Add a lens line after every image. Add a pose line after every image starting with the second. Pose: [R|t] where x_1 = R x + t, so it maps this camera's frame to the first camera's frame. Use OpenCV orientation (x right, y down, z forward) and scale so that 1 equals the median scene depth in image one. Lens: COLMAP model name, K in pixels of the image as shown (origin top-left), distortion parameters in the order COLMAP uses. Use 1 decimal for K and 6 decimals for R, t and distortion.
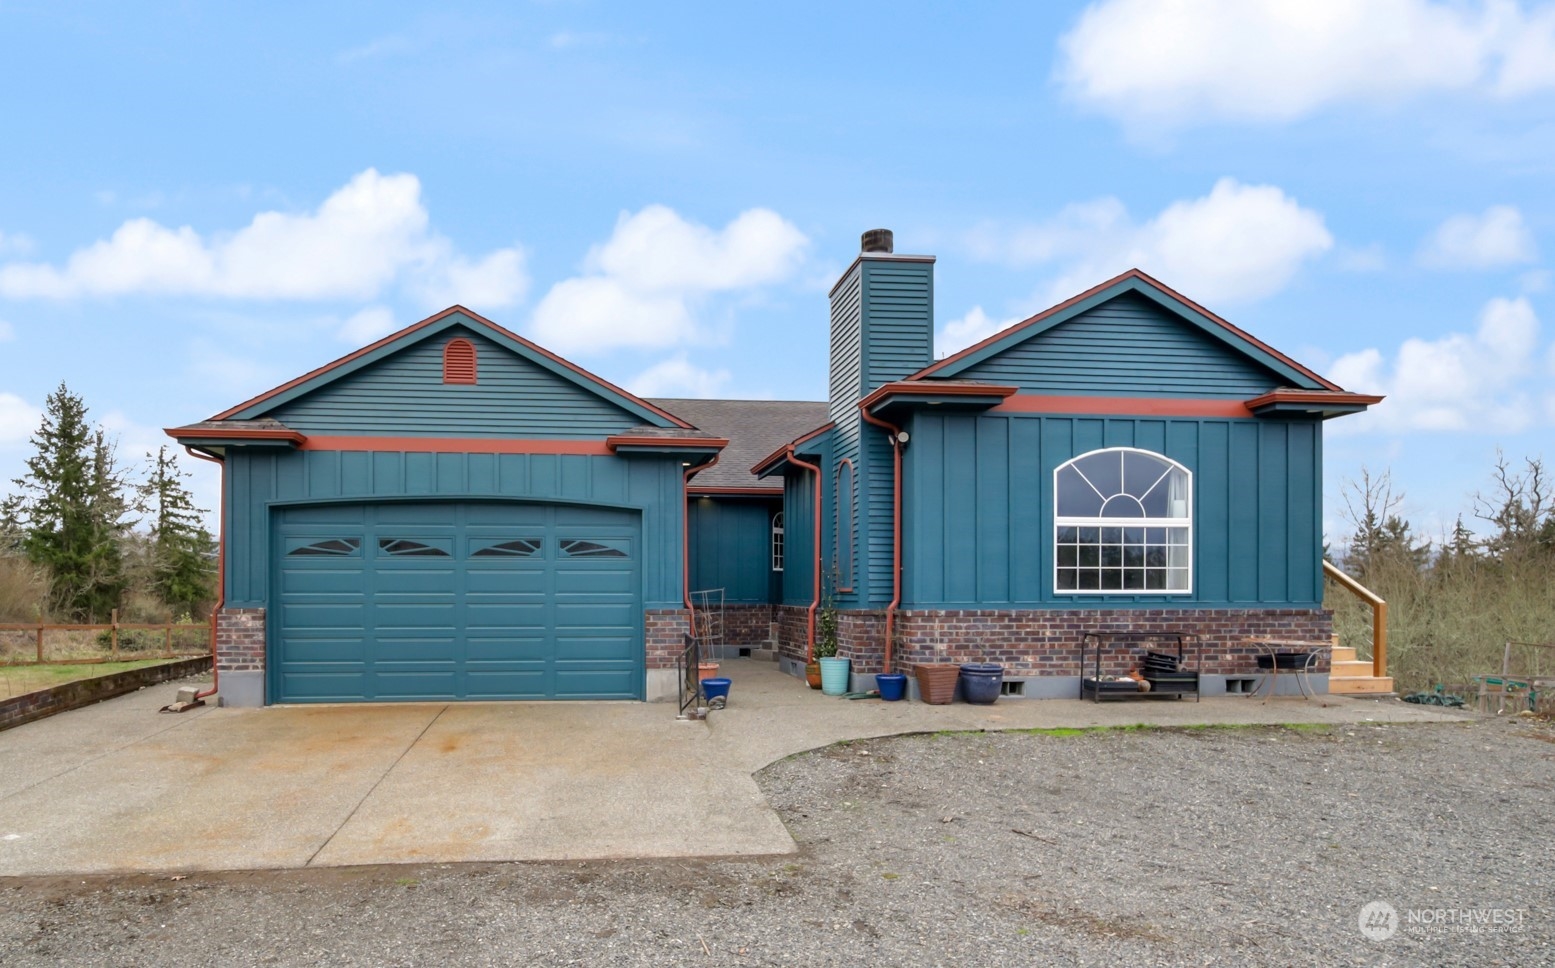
lens RADIAL K [[874.4, 0, 777.5], [0, 874.4, 484.0], [0, 0, 1]] dist [0.000252, 0.000106]
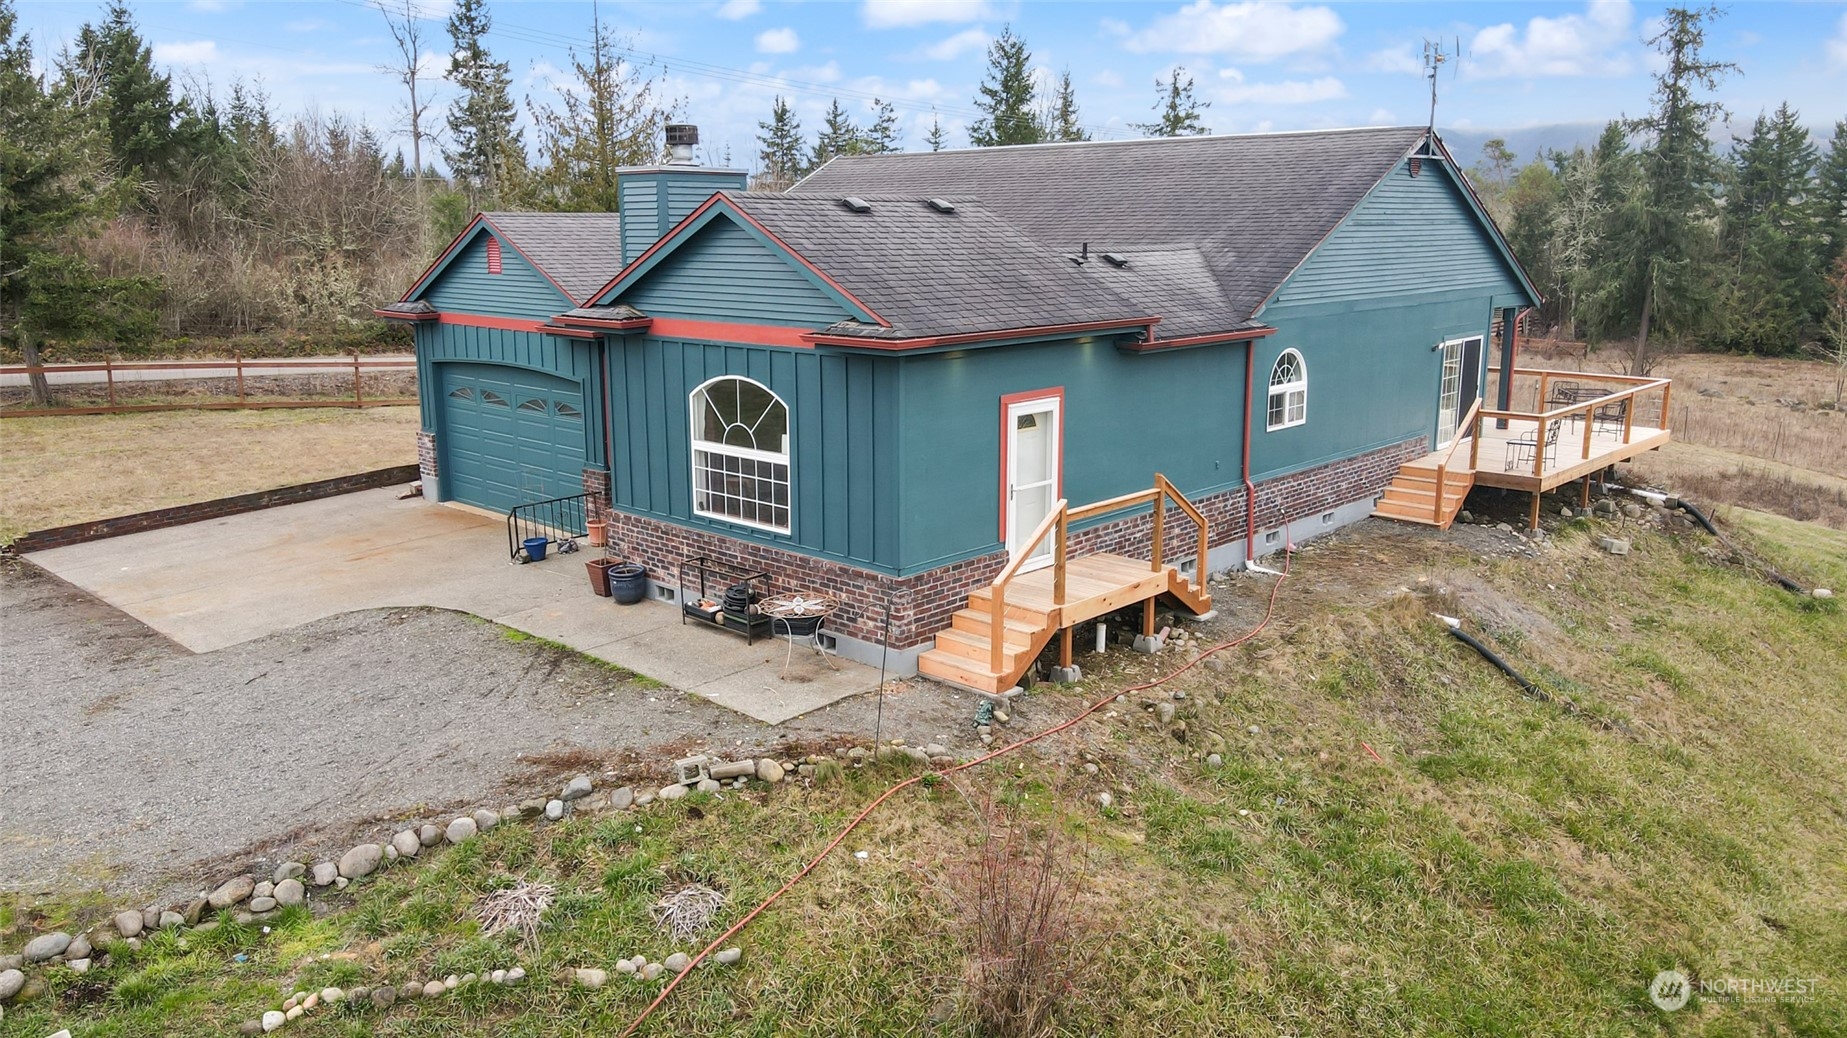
lens RADIAL K [[1369.4, 0, 923.5], [0, 1369.4, 519.0], [0, 0, 1]] dist [0.000800, 0.000443]
pose [[0.637503, 0.157068, -0.754267, 1.665603], [0.093892, 0.955863, 0.278405, -0.285094], [0.764705, -0.248304, 0.594619, 0.245550]]
